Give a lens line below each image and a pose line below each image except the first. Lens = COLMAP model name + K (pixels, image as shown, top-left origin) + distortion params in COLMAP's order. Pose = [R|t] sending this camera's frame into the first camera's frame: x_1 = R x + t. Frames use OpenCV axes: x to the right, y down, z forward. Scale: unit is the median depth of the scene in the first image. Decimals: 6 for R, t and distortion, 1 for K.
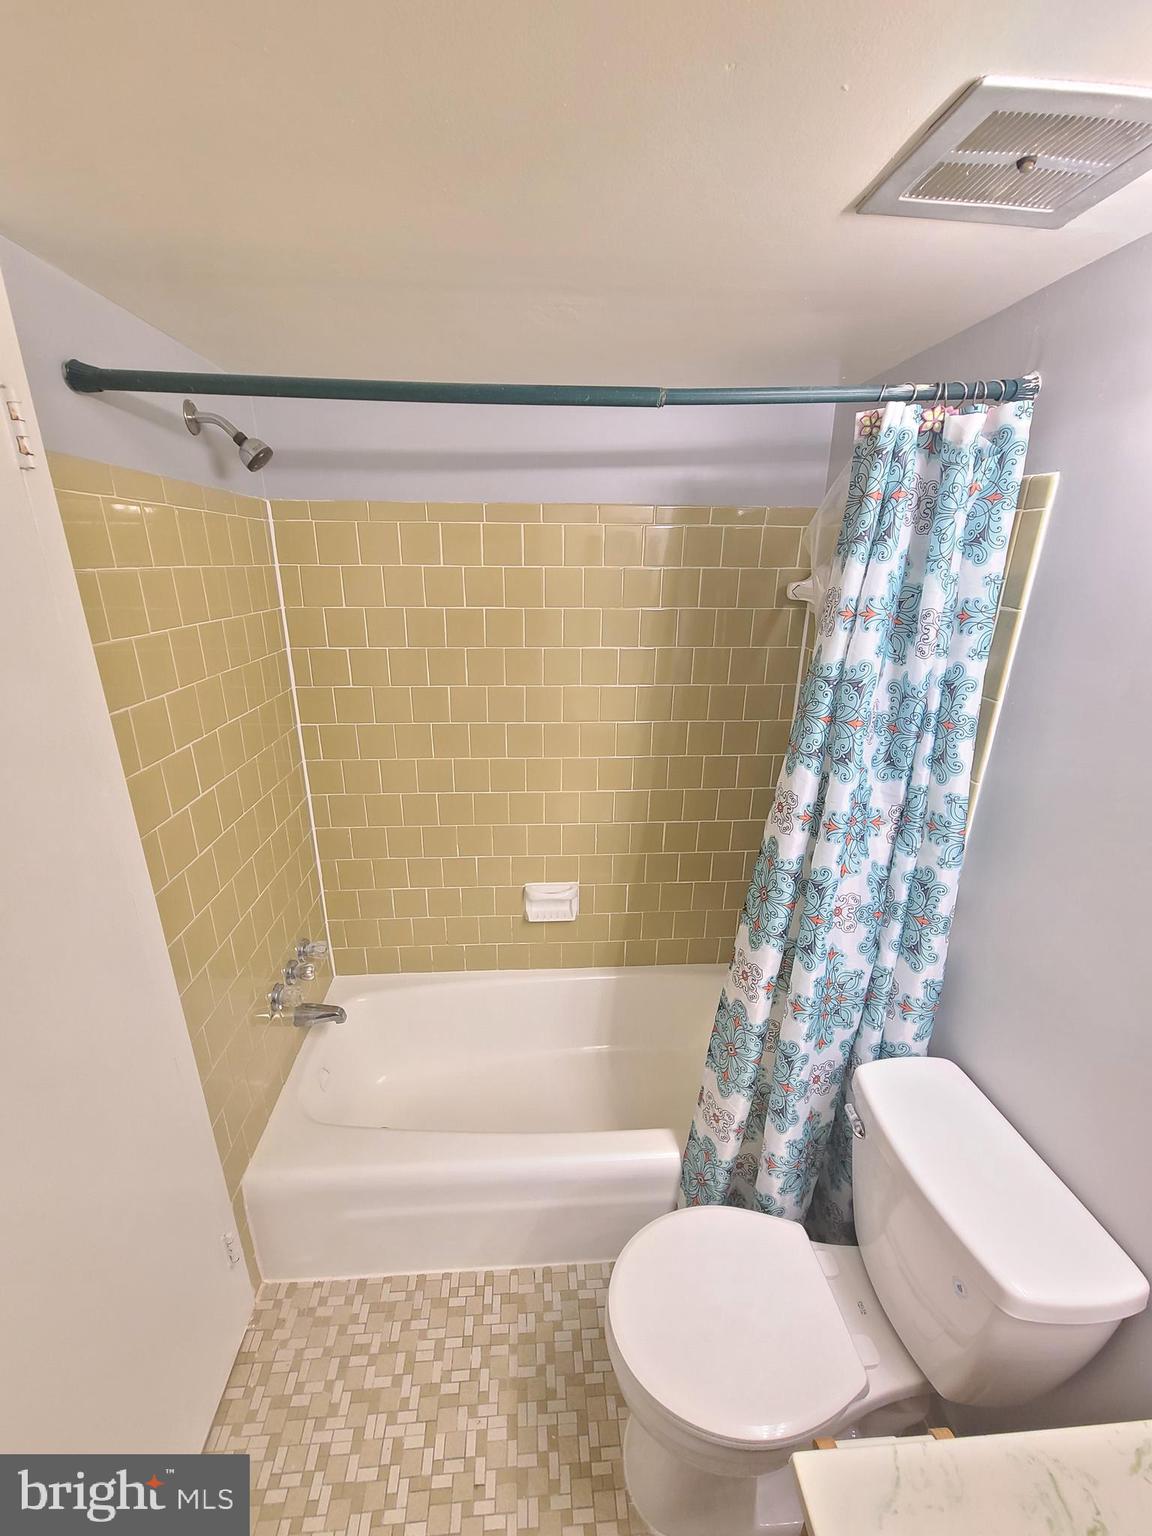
lens RADIAL K [[627.6, 0, 571.0], [0, 627.6, 774.3], [0, 0, 1]] dist [-0.000315, -0.000400]
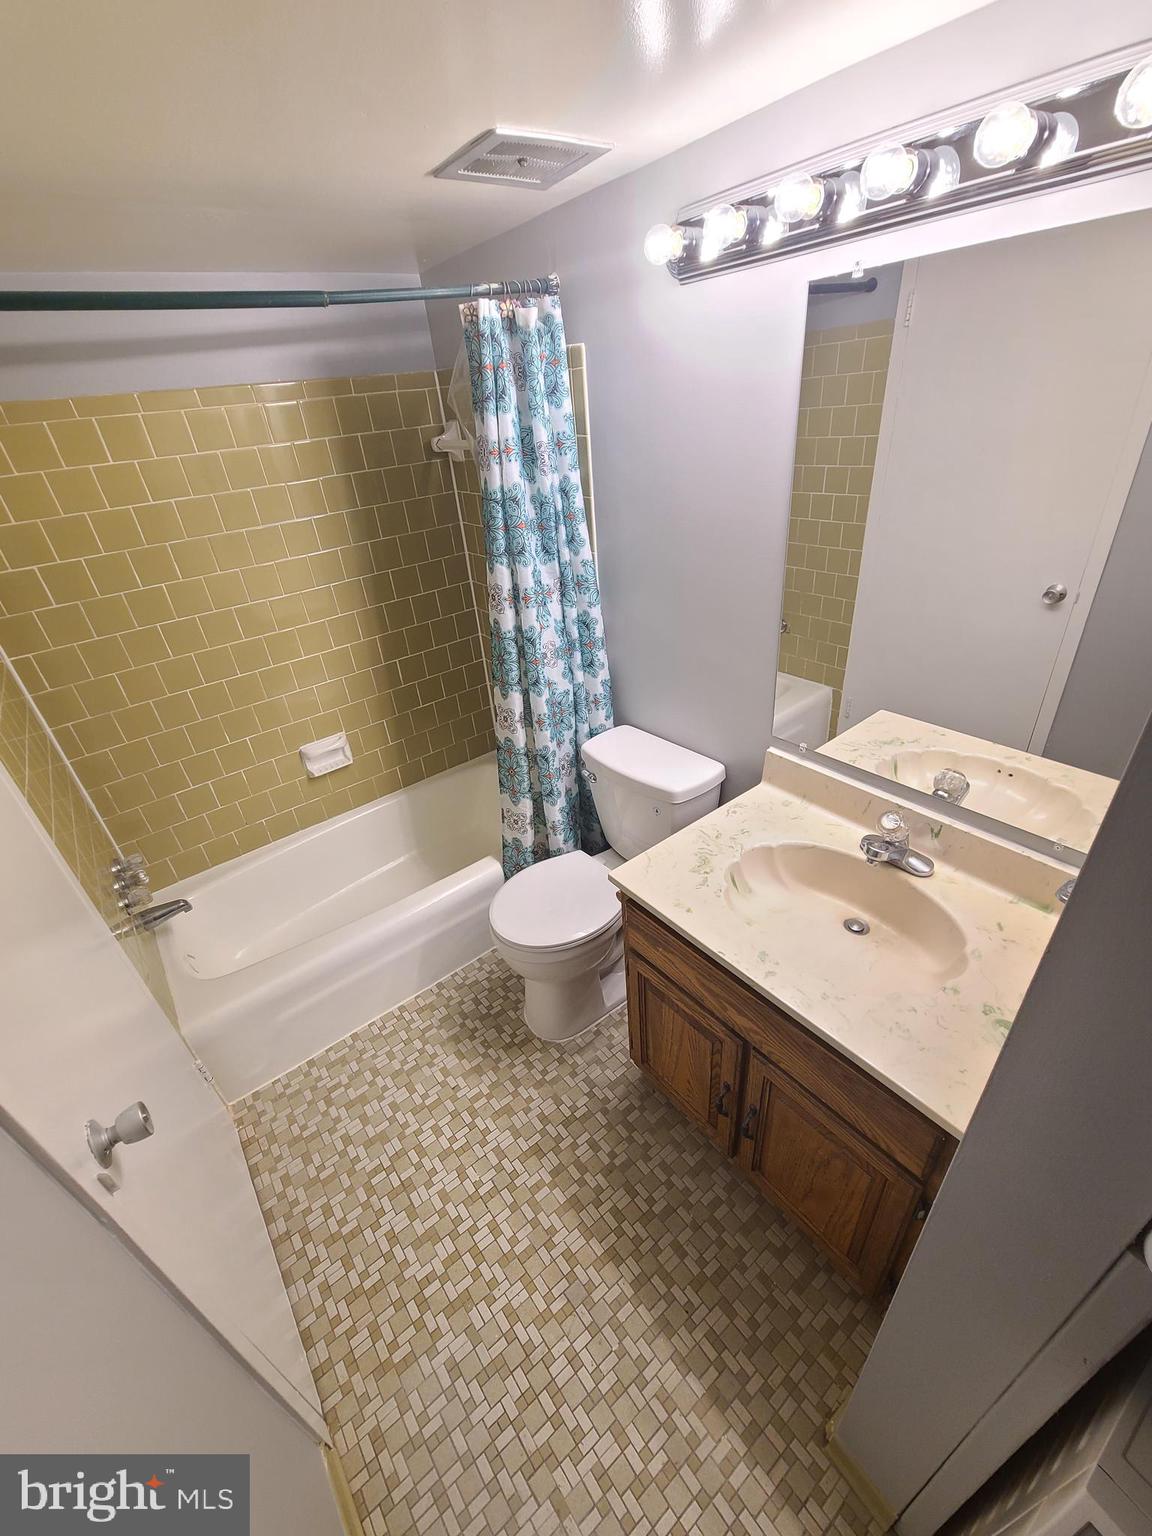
lens RADIAL K [[627.6, 0, 577.1], [0, 627.6, 774.9], [0, 0, 1]] dist [-0.000315, -0.000400]
pose [[0.820602, -0.361879, 0.442330, -0.318878], [0.275158, 0.928543, 0.249191, 0.131539], [-0.500900, -0.082776, 0.861538, -0.427357]]
